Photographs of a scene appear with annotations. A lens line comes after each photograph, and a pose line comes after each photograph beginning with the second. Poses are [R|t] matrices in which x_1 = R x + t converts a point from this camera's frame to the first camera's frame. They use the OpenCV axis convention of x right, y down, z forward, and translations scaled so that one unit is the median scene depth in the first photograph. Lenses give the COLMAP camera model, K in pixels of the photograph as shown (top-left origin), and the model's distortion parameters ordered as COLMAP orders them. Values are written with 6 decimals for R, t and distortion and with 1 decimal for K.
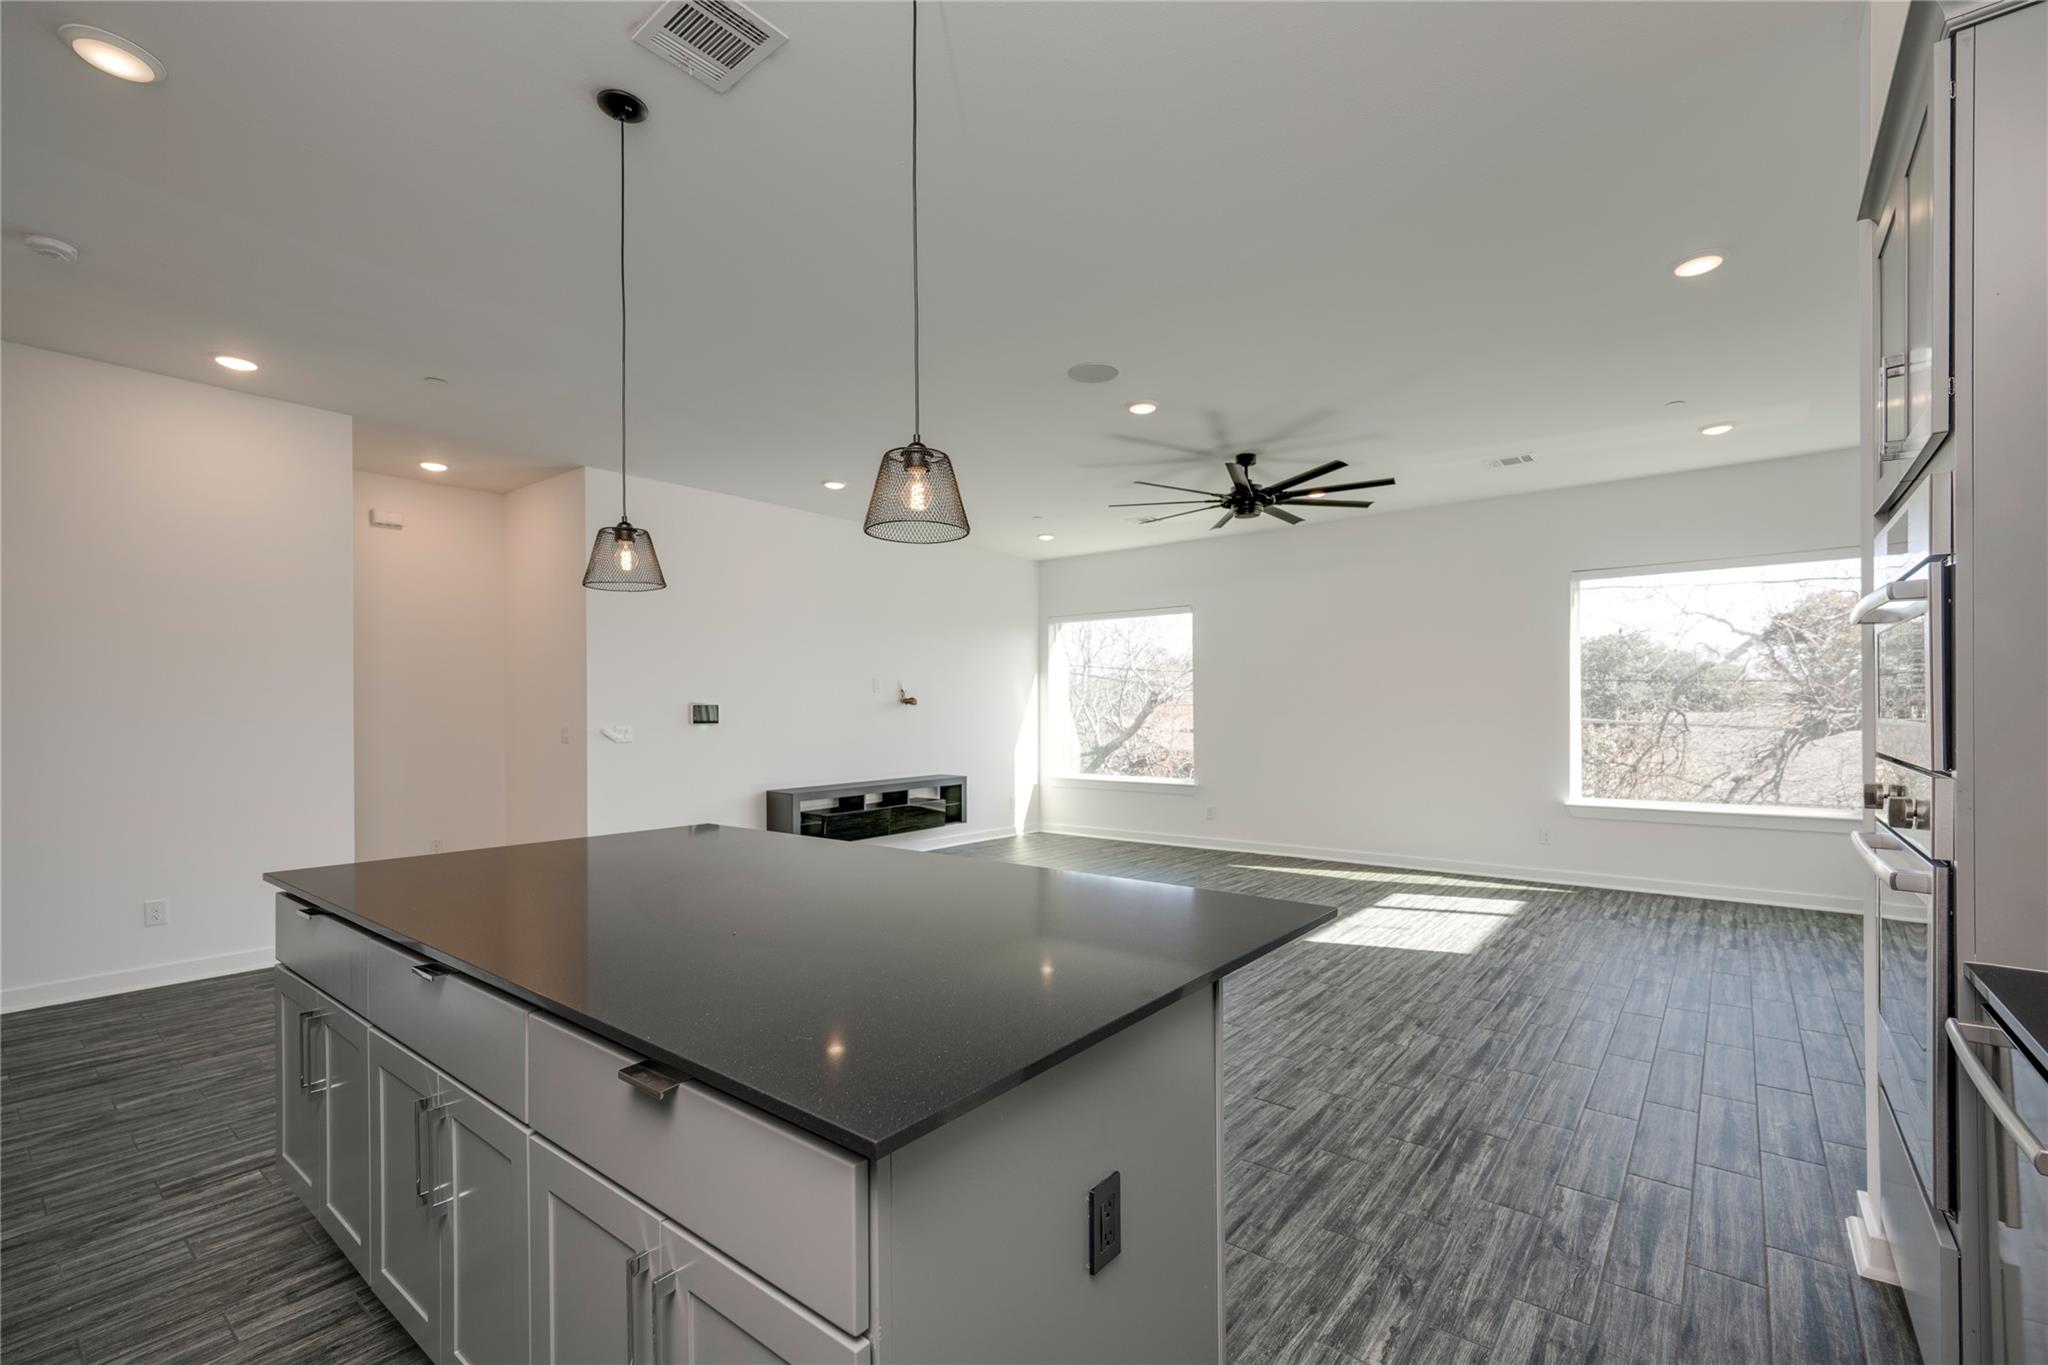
lens RADIAL K [[883.2, 0, 1031.2], [0, 883.2, 720.6], [0, 0, 1]] dist [0.001681, 0.000739]
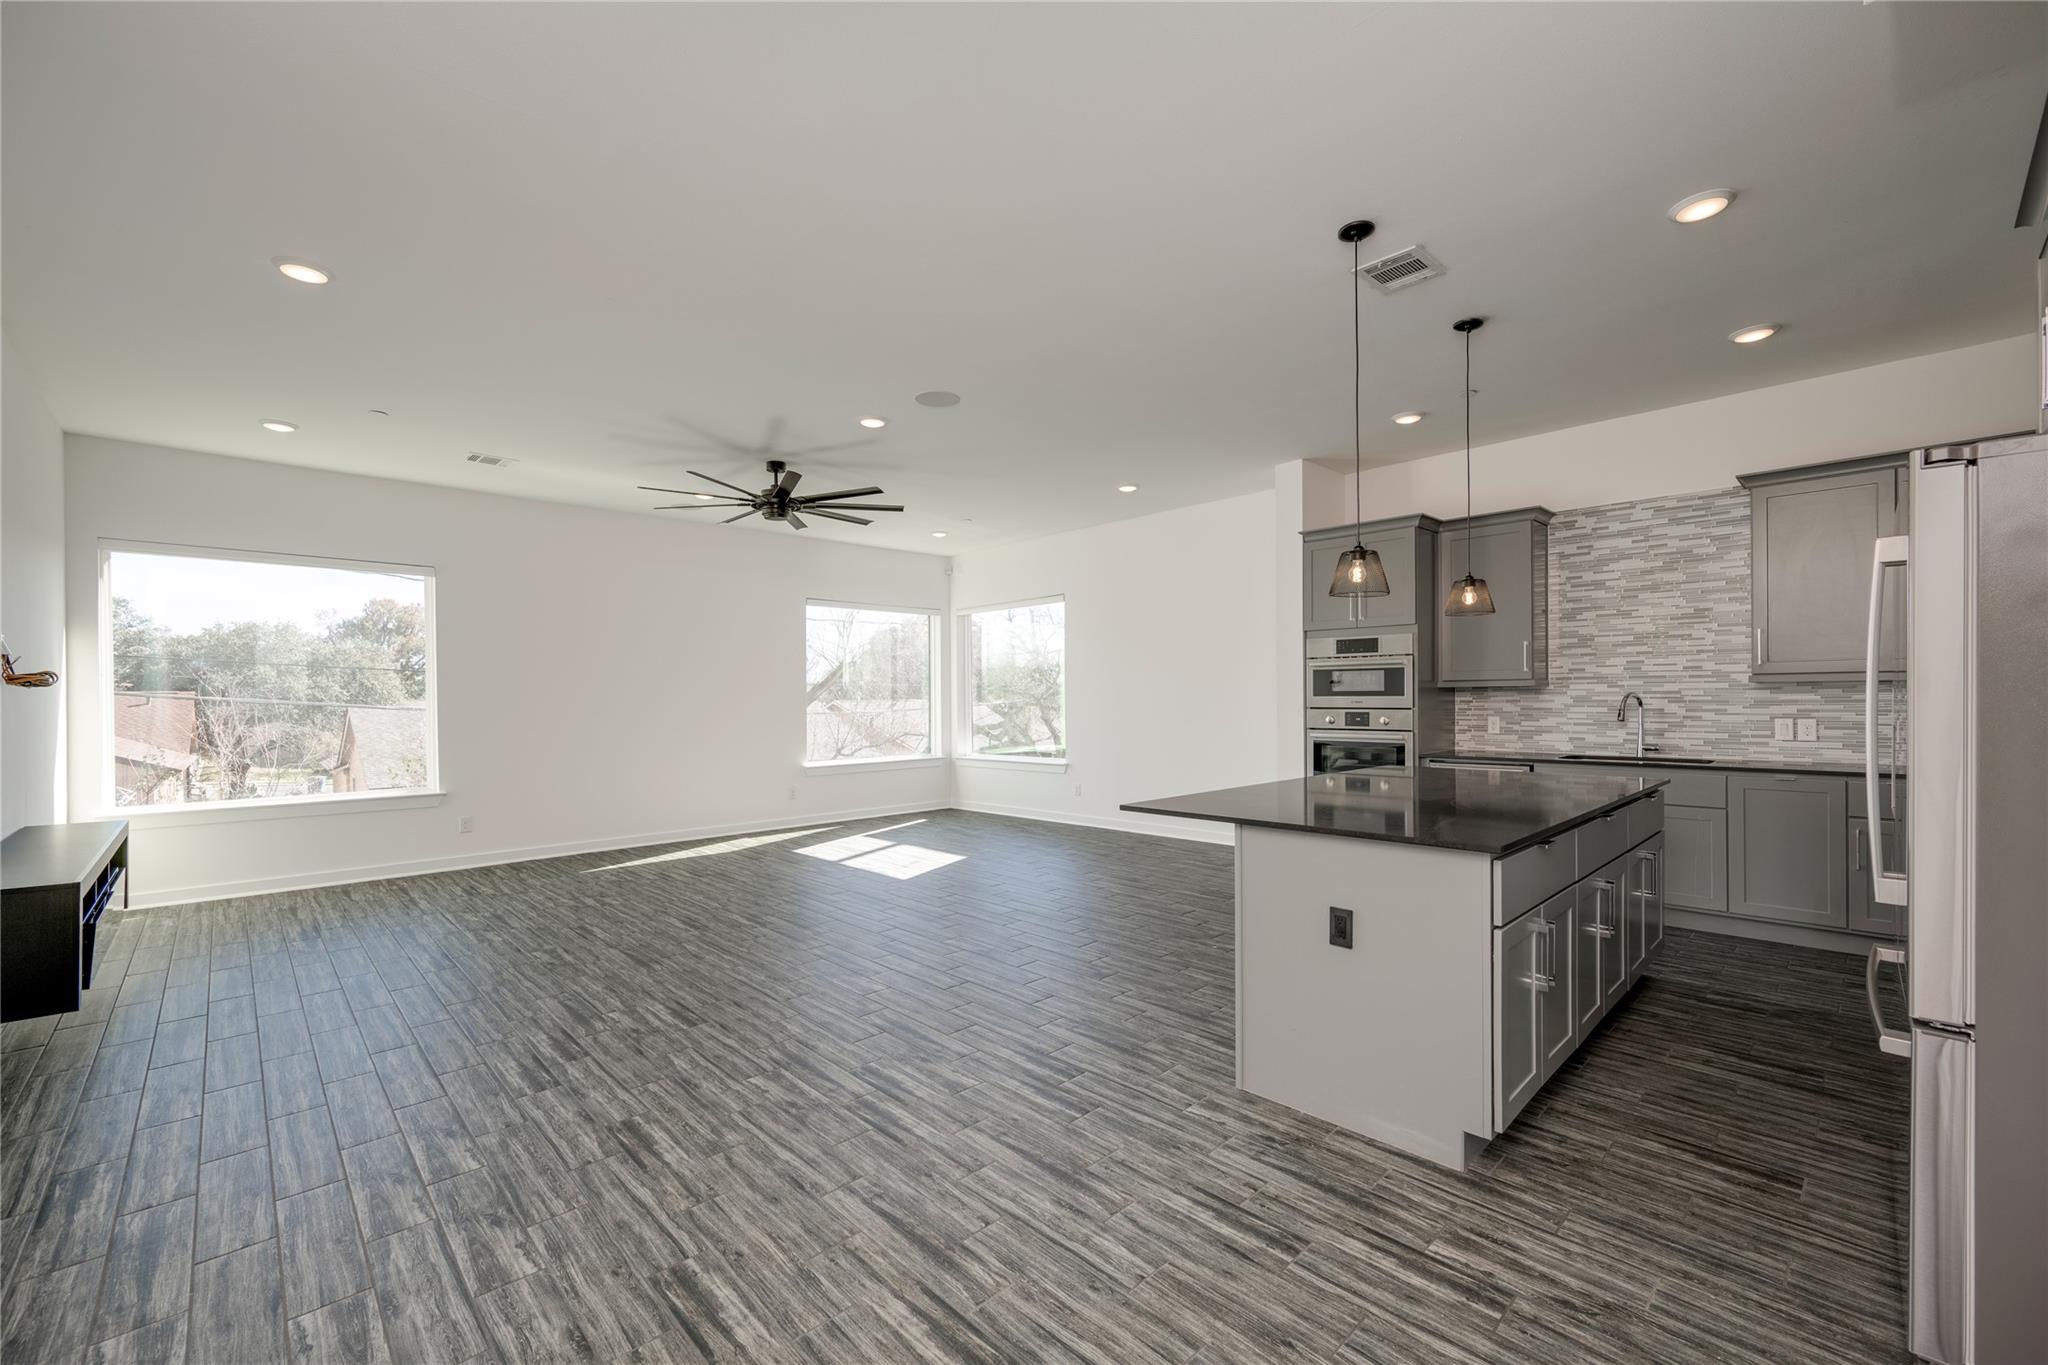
lens RADIAL K [[839.7, 0, 1032.7], [0, 839.7, 701.2], [0, 0, 1]] dist [-0.002209, -0.000302]
pose [[0.129399, -0.001107, 0.991592, -1.270331], [0.017995, 0.999837, -0.001232, -0.000046], [-0.991429, 0.018004, 0.129397, 0.944749]]
